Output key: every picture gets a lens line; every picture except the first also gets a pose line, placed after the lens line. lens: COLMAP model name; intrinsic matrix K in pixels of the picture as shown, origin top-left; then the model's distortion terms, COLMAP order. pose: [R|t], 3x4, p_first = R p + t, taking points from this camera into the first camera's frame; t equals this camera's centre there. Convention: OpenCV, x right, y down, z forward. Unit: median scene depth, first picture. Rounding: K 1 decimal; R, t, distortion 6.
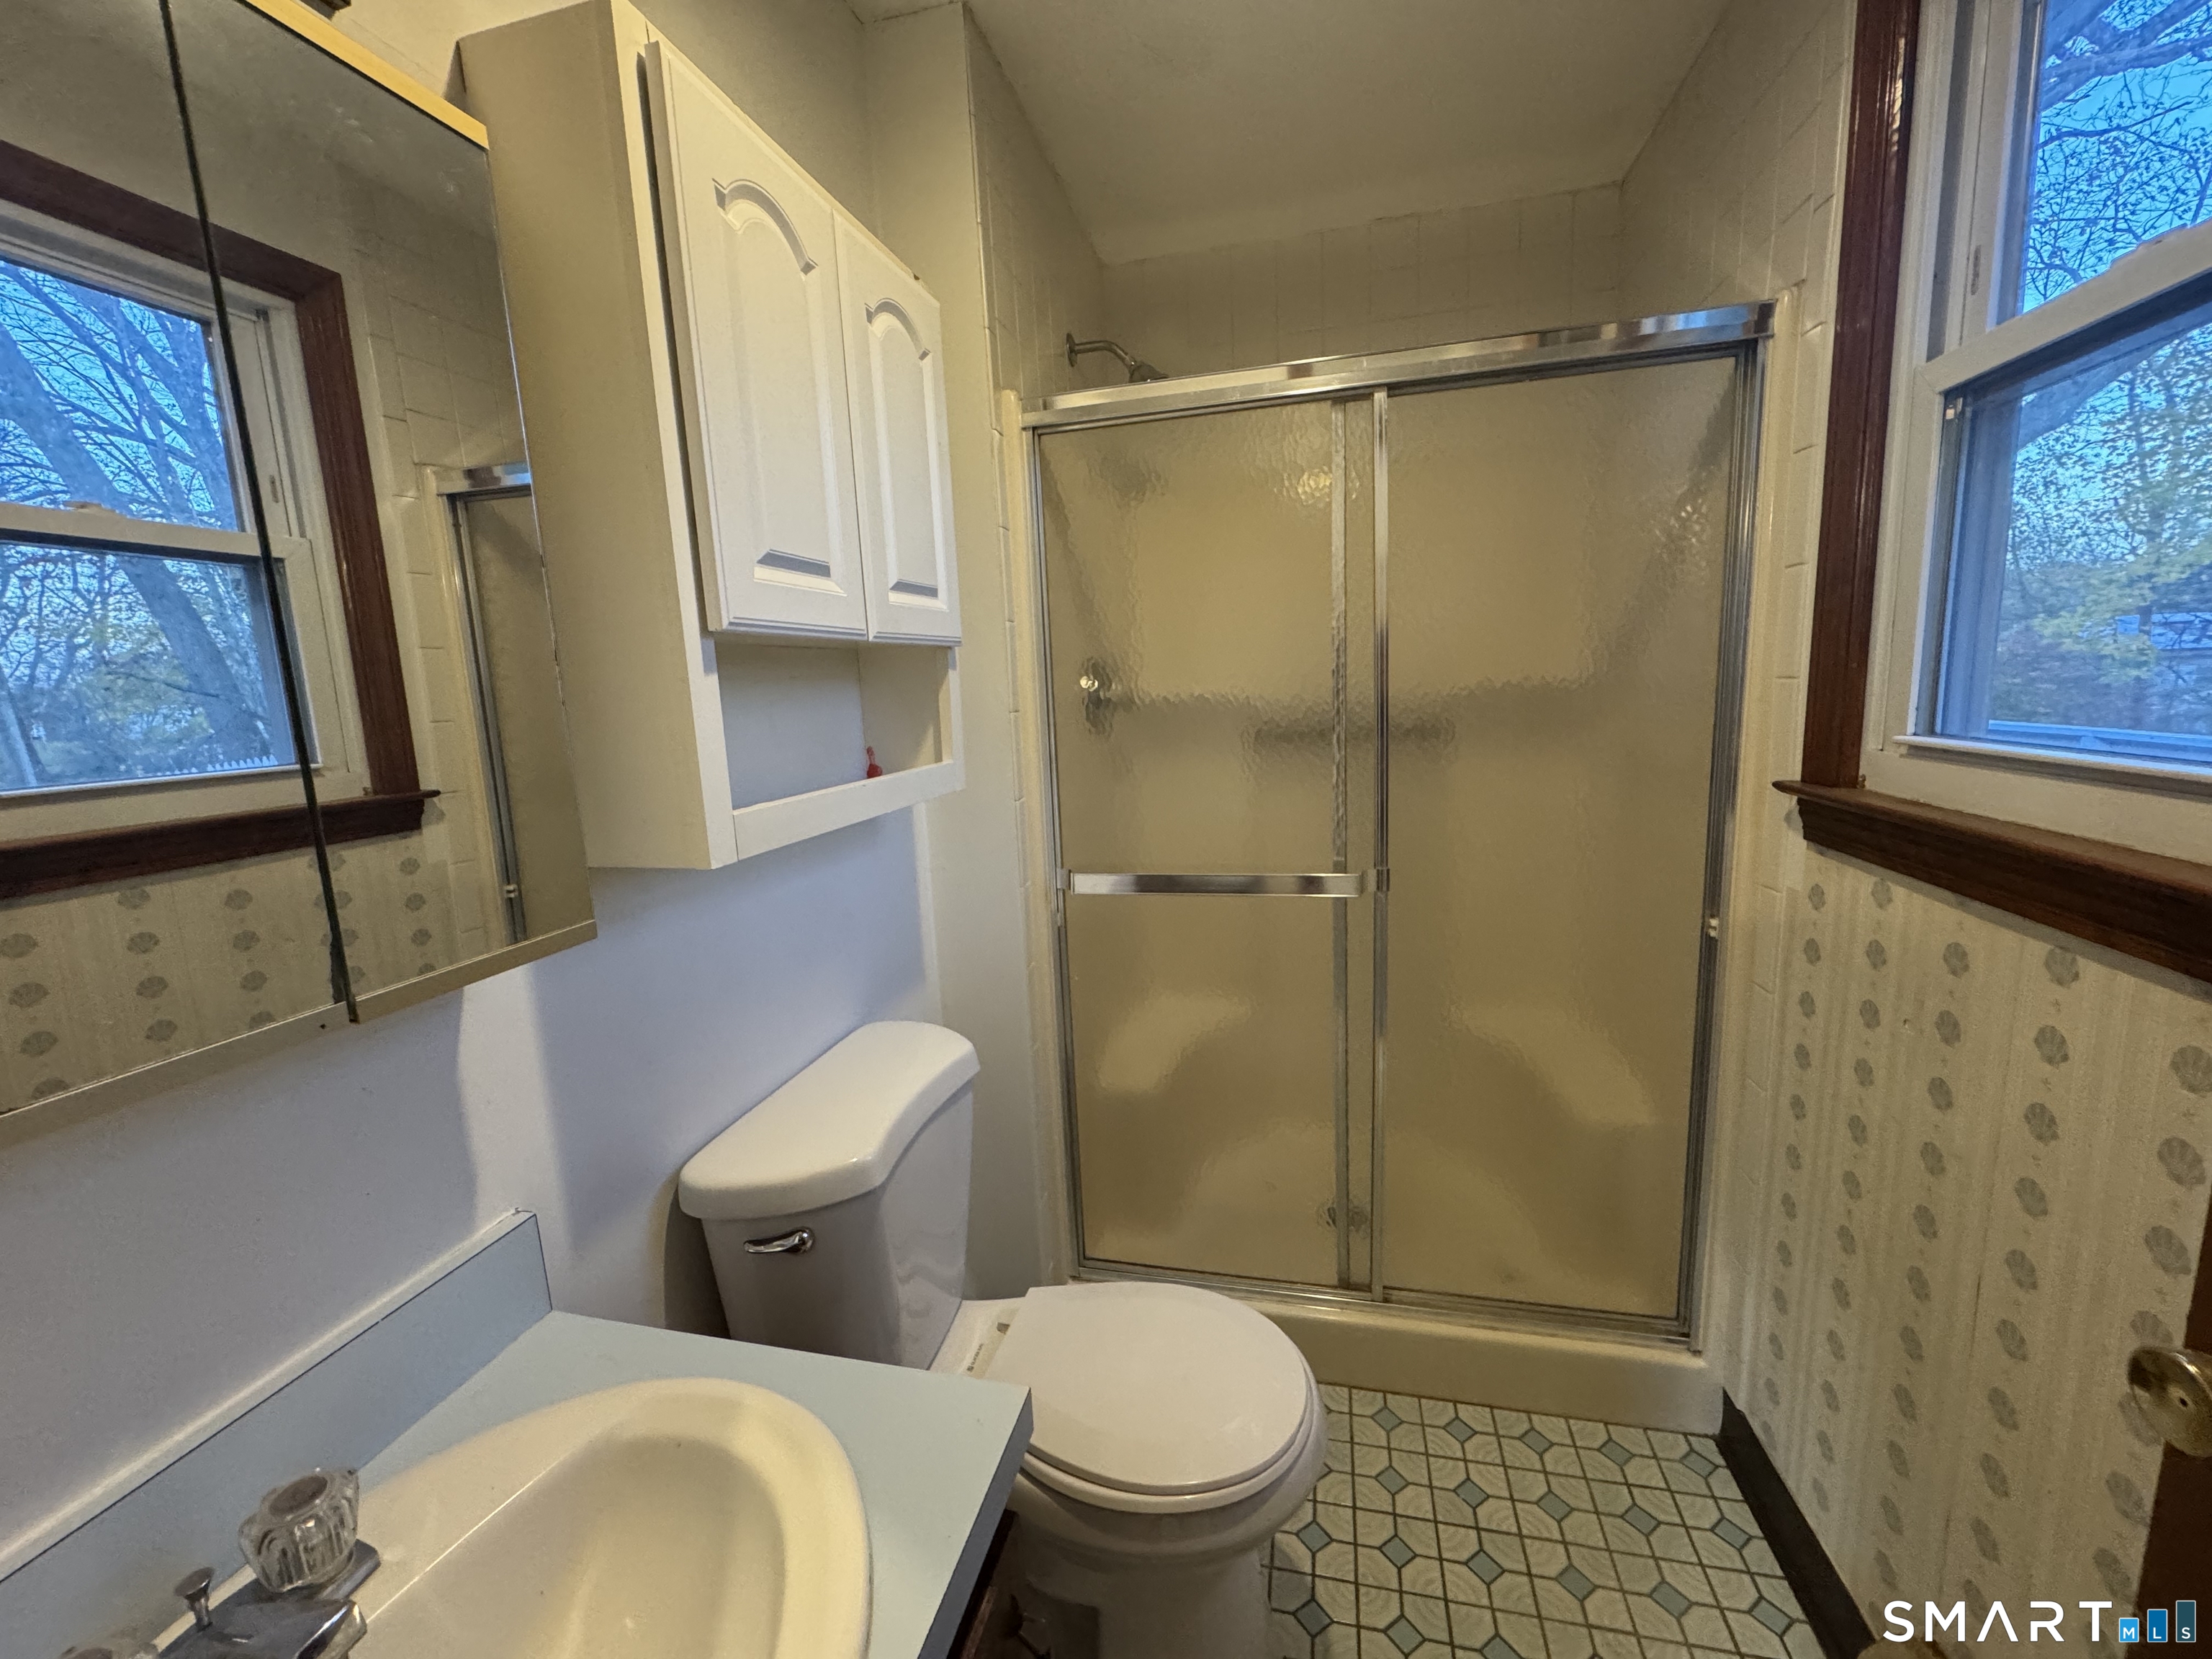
lens RADIAL K [[888.5, 0, 1099.9], [0, 888.5, 827.8], [0, 0, 1]] dist [-0.000281, -0.000005]
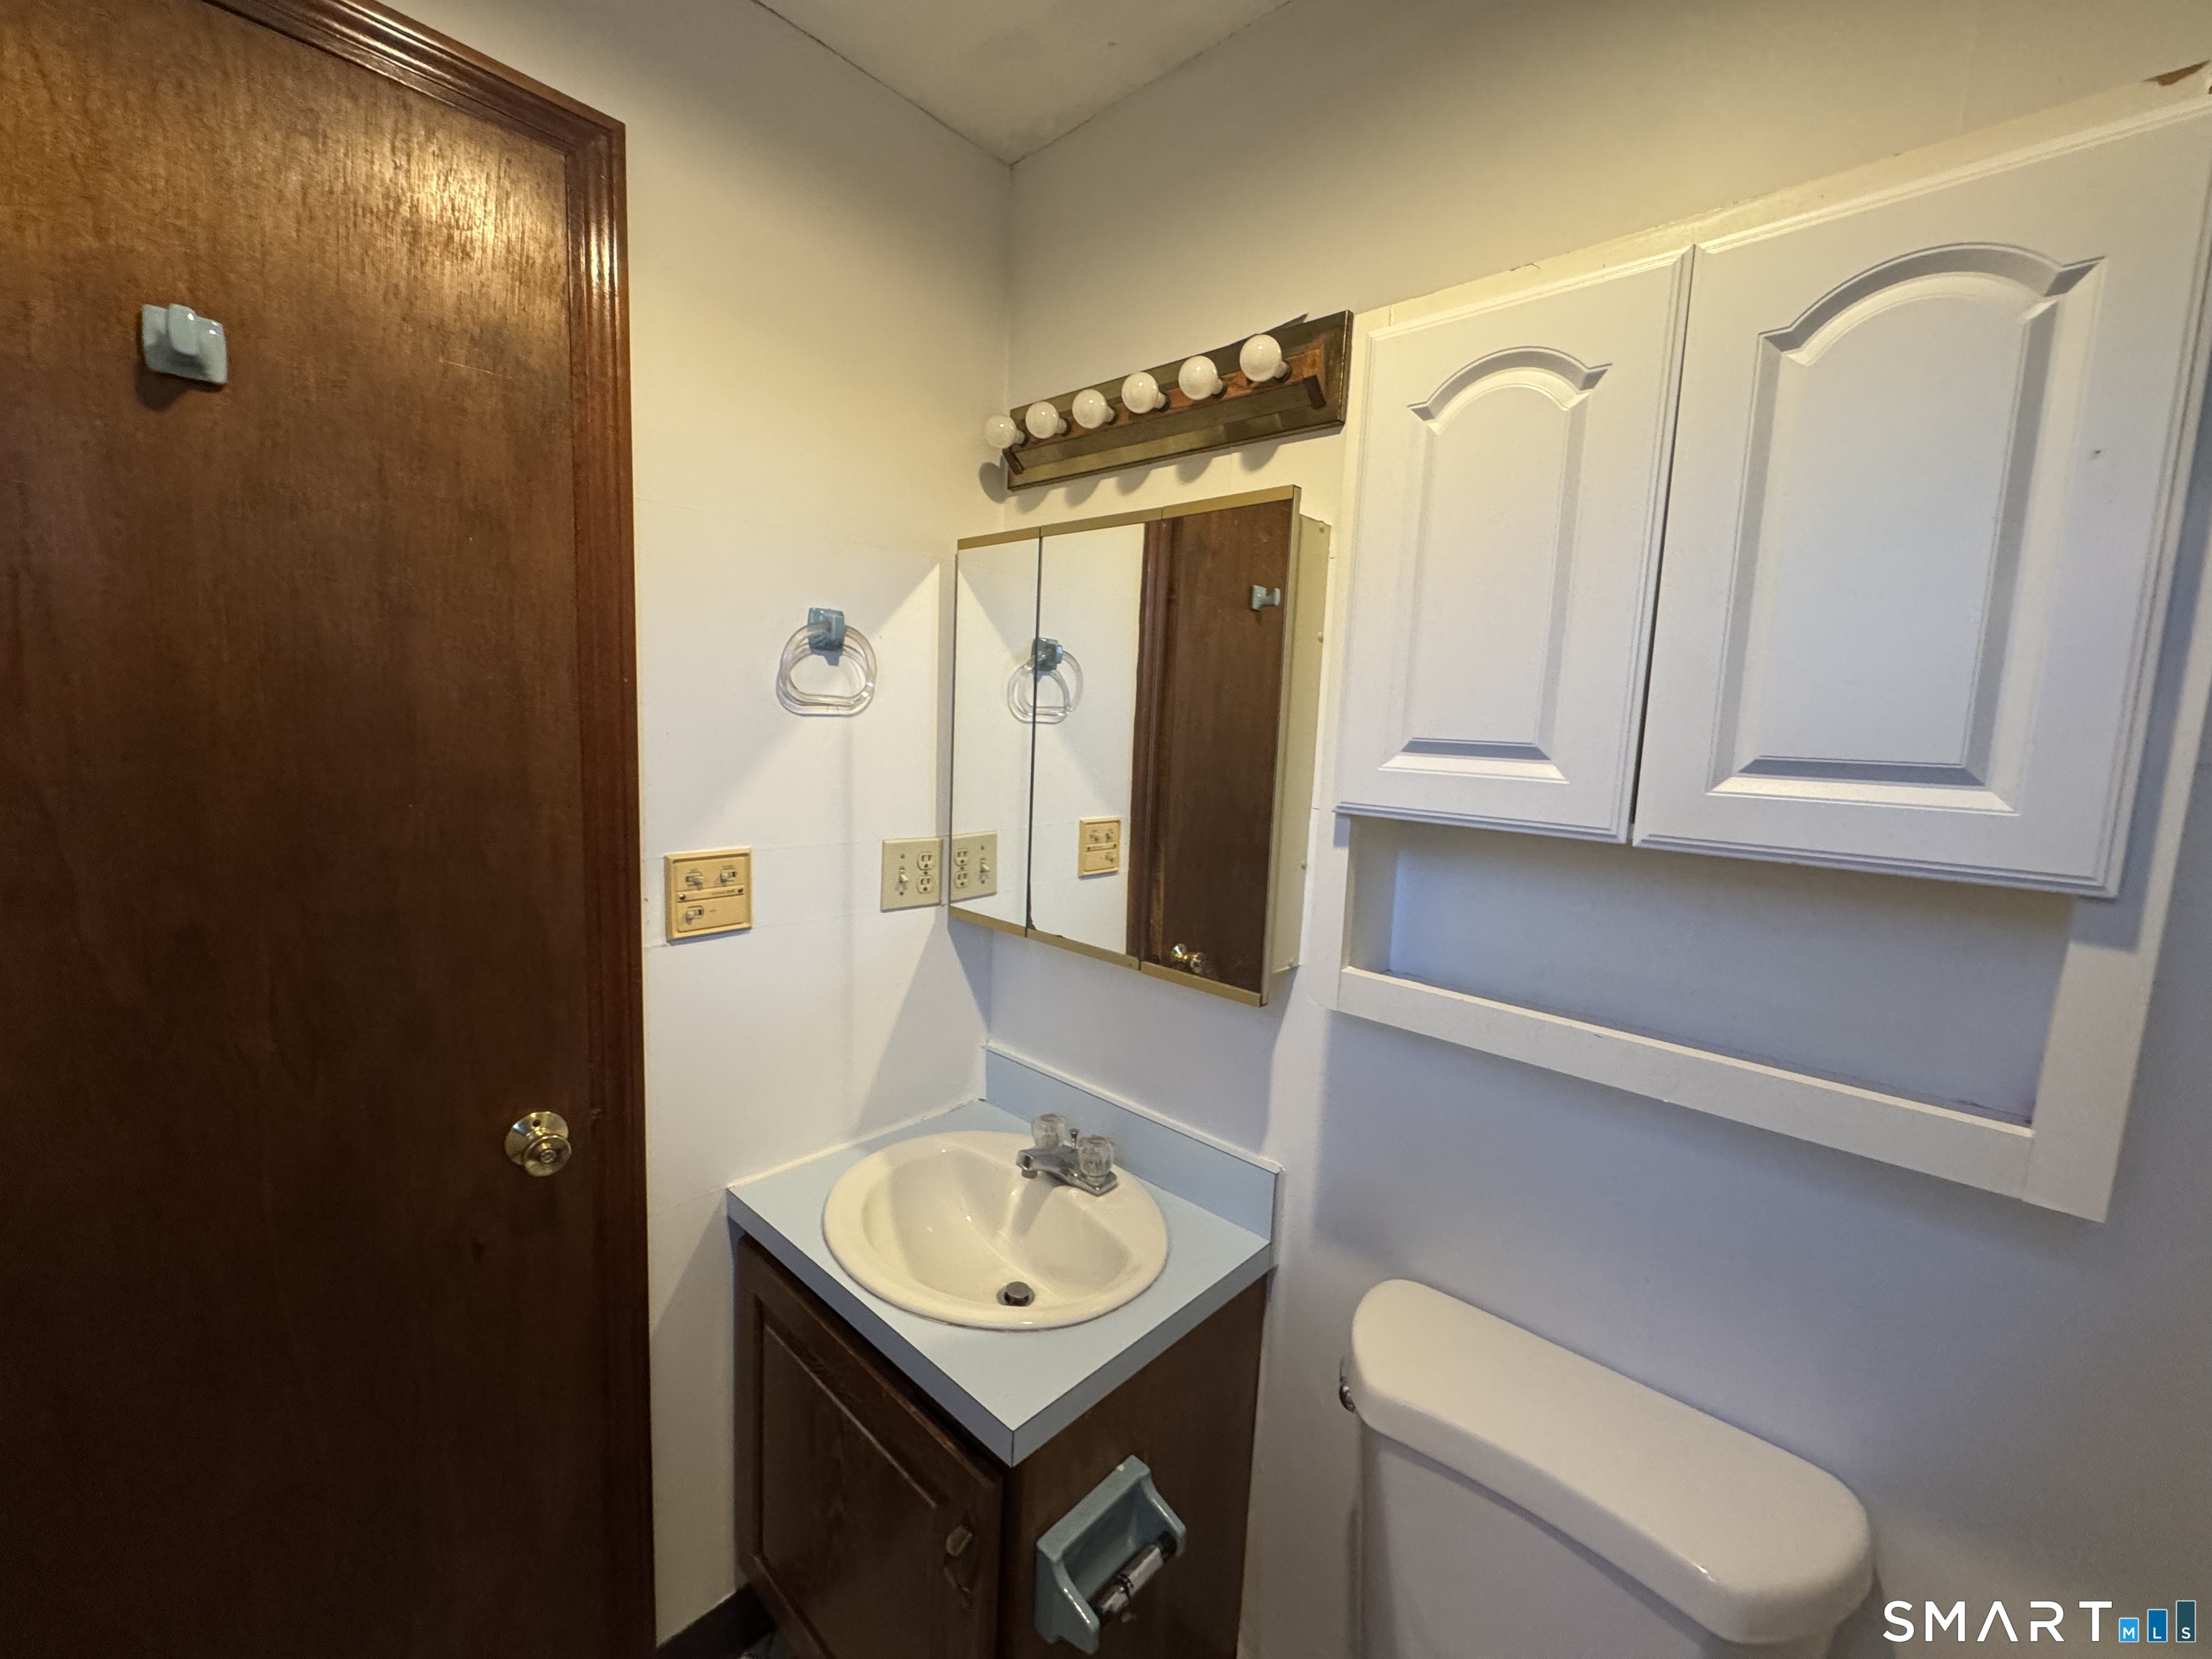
lens RADIAL K [[888.5, 0, 1099.9], [0, 888.5, 827.8], [0, 0, 1]] dist [-0.000281, -0.000005]
pose [[-0.489868, 0.127023, -0.862493, 0.664951], [-0.161624, 0.958946, 0.233025, -0.389575], [0.856684, 0.253551, -0.449227, 1.165564]]
